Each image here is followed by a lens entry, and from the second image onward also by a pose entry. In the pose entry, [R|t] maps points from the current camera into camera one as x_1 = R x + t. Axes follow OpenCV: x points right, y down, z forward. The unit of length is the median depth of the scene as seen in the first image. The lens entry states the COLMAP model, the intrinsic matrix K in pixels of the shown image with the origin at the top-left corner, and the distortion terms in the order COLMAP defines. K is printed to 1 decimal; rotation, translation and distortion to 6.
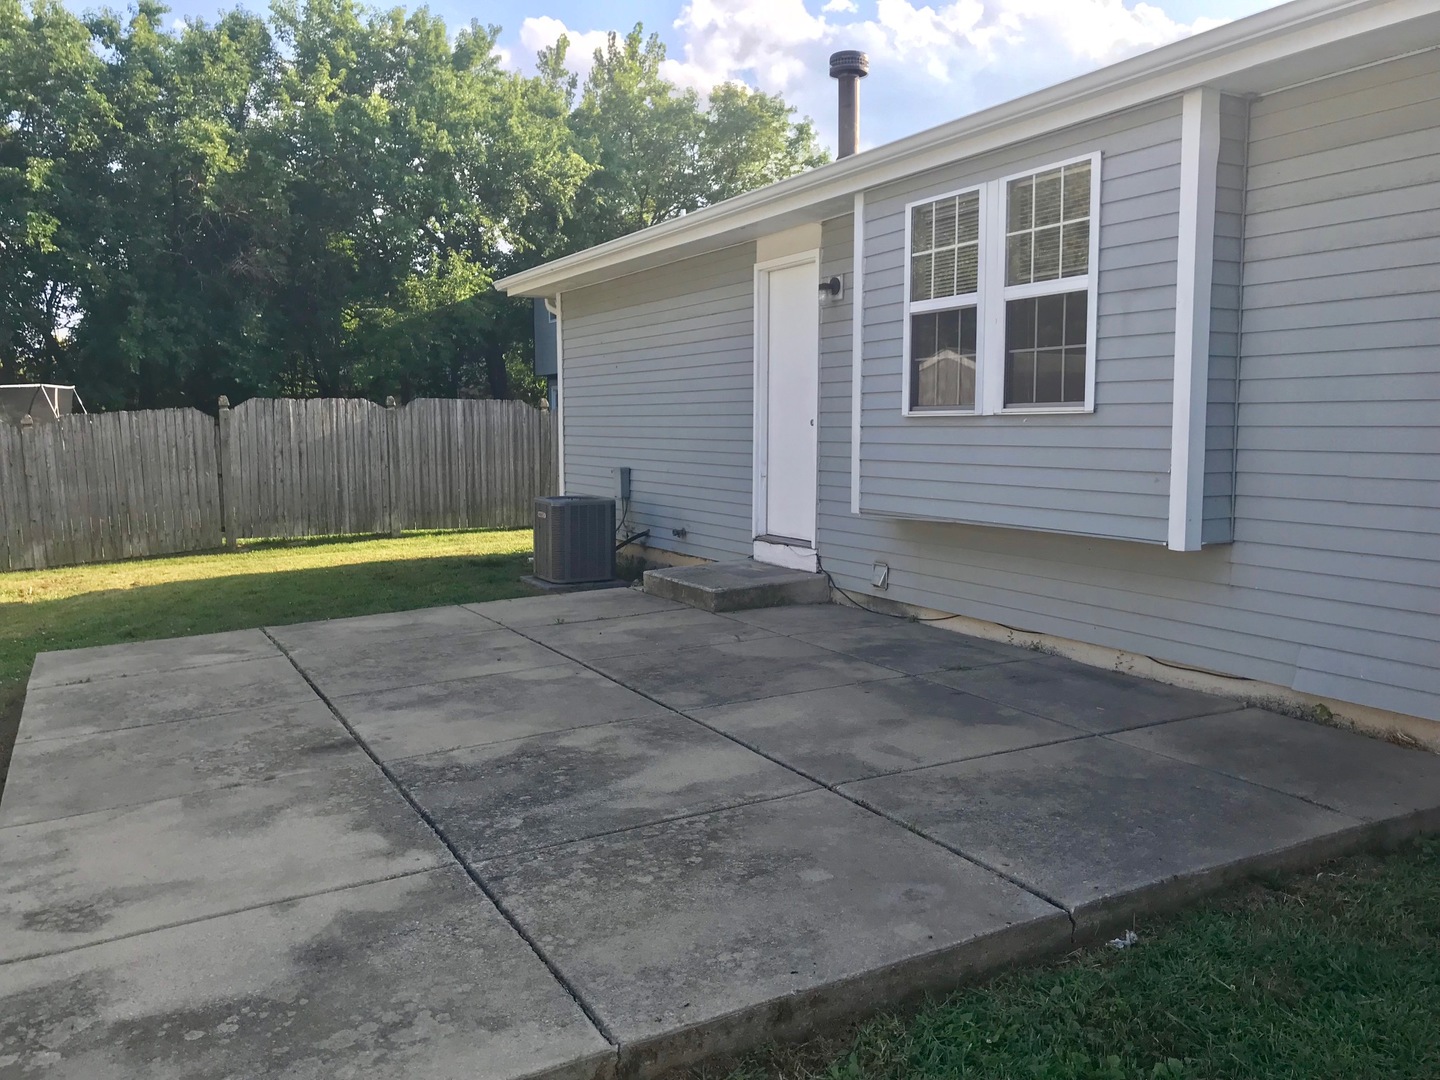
lens RADIAL K [[1179.5, 0, 720.0], [0, 1179.5, 540.0], [0, 0, 1]] dist [0.053587, -0.073542]
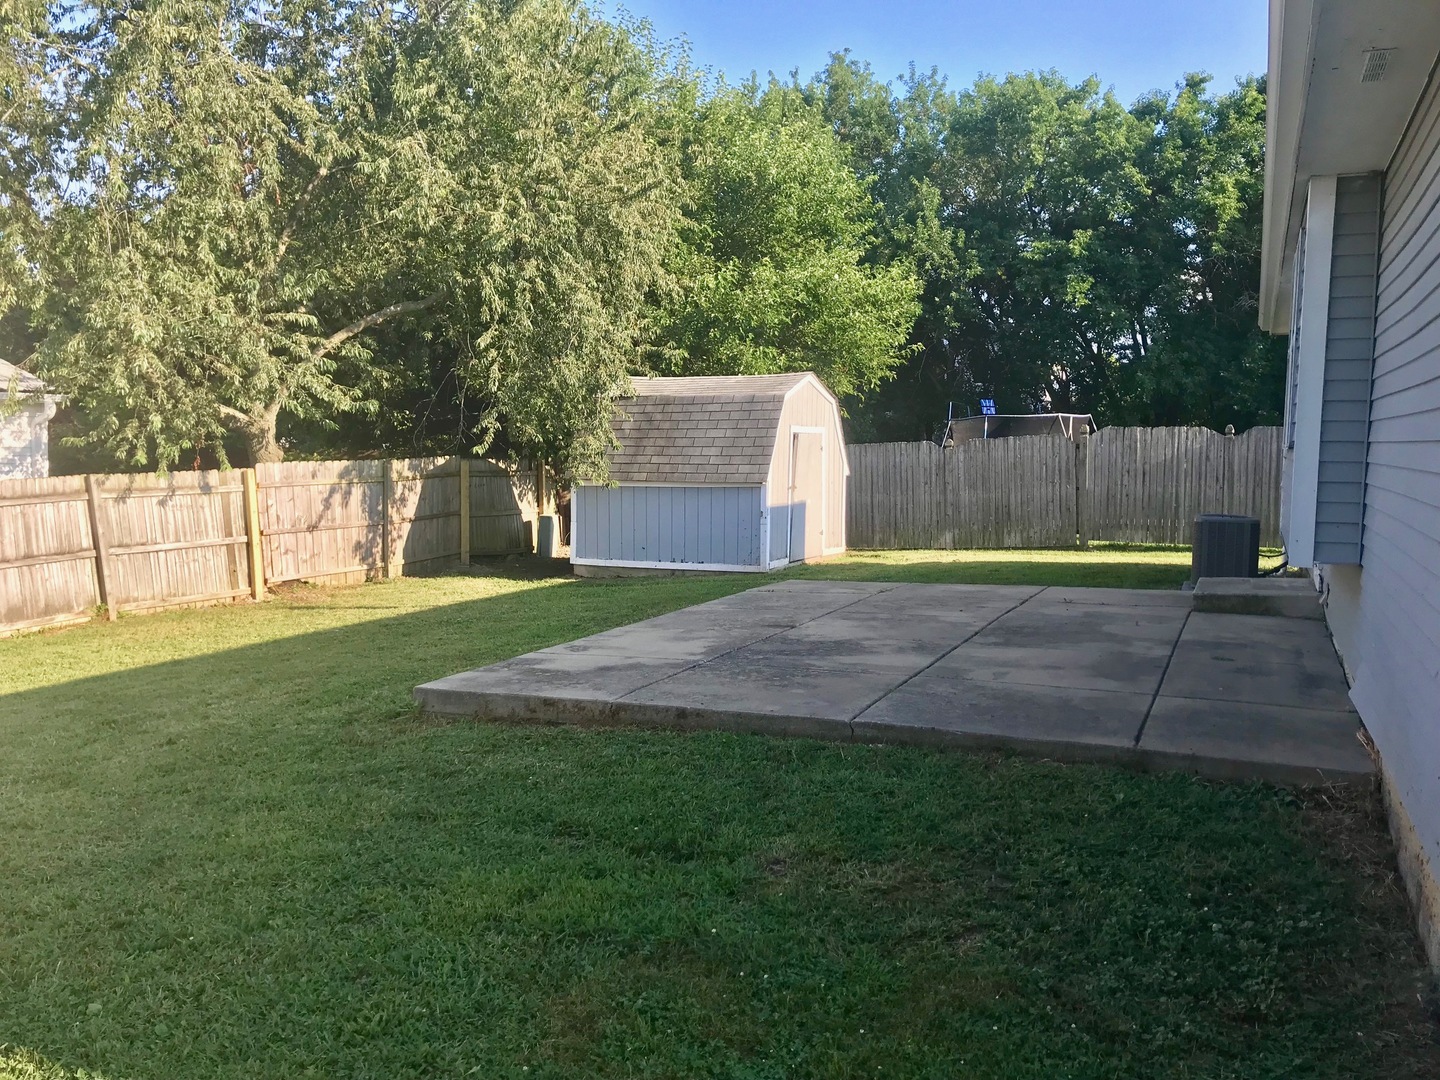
lens RADIAL K [[1179.5, 0, 720.0], [0, 1179.5, 540.0], [0, 0, 1]] dist [0.053587, -0.073542]
pose [[0.614086, 0.077821, -0.785393, 0.612243], [-0.092295, 0.995380, 0.026464, 0.002241], [0.783824, 0.056237, 0.618431, -0.114645]]
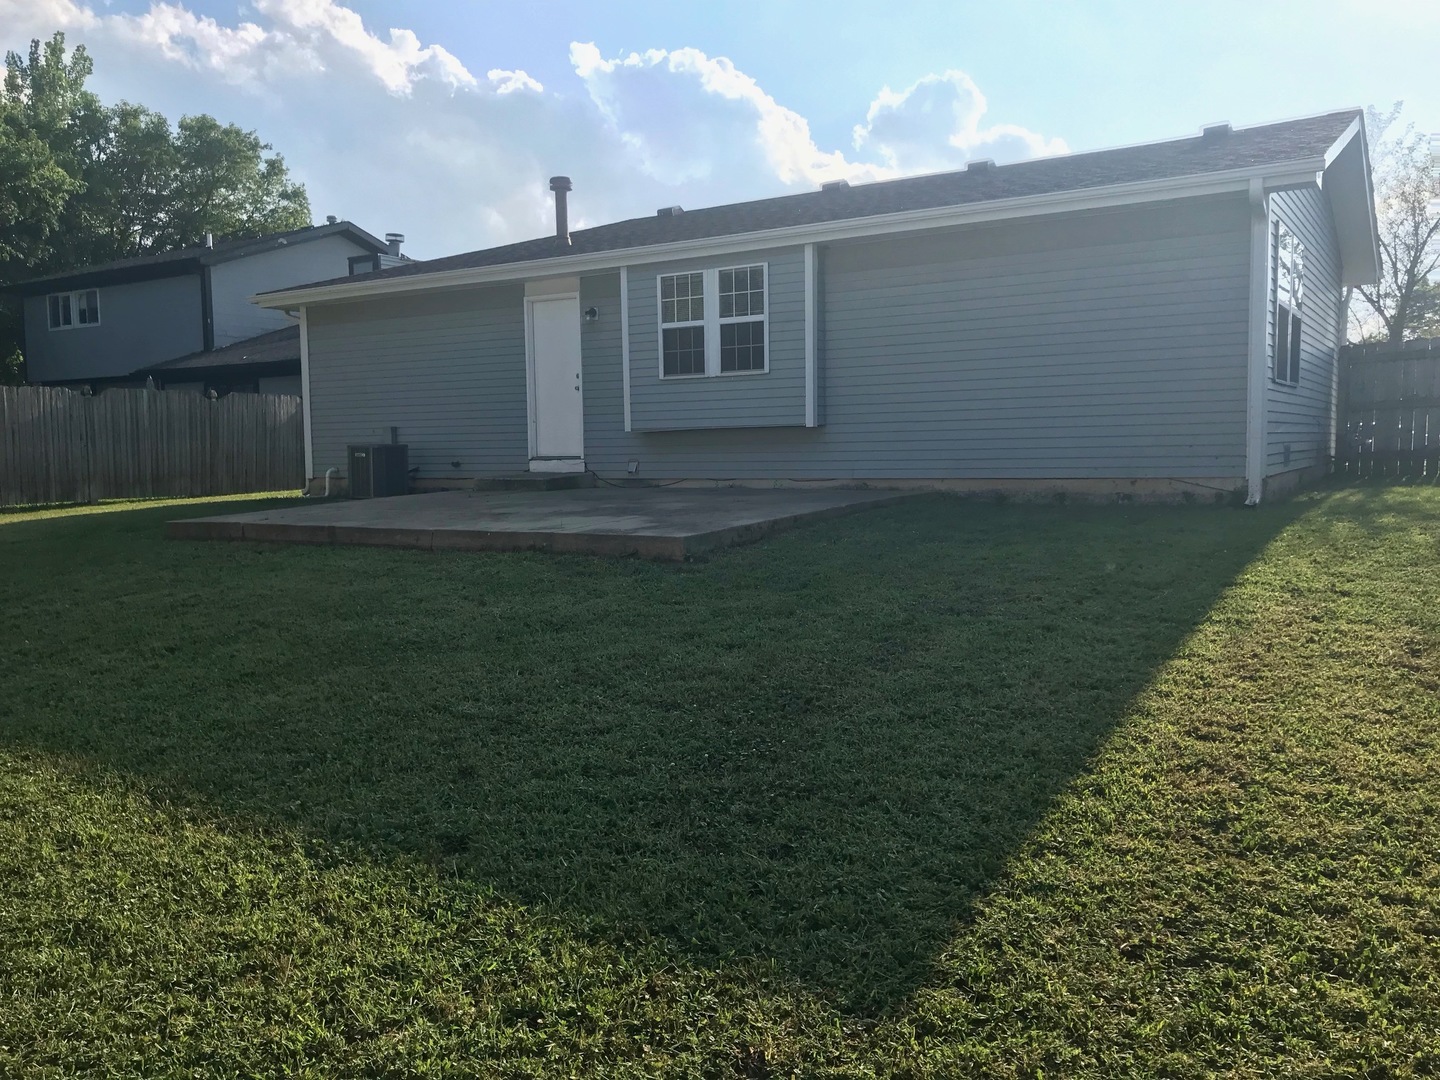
lens RADIAL K [[1179.5, 0, 720.0], [0, 1179.5, 540.0], [0, 0, 1]] dist [0.053587, -0.073542]
pose [[0.865169, -0.050799, 0.498900, -0.651720], [0.063450, 0.997950, -0.008418, 0.161882], [-0.497450, 0.038938, 0.866619, -0.661570]]
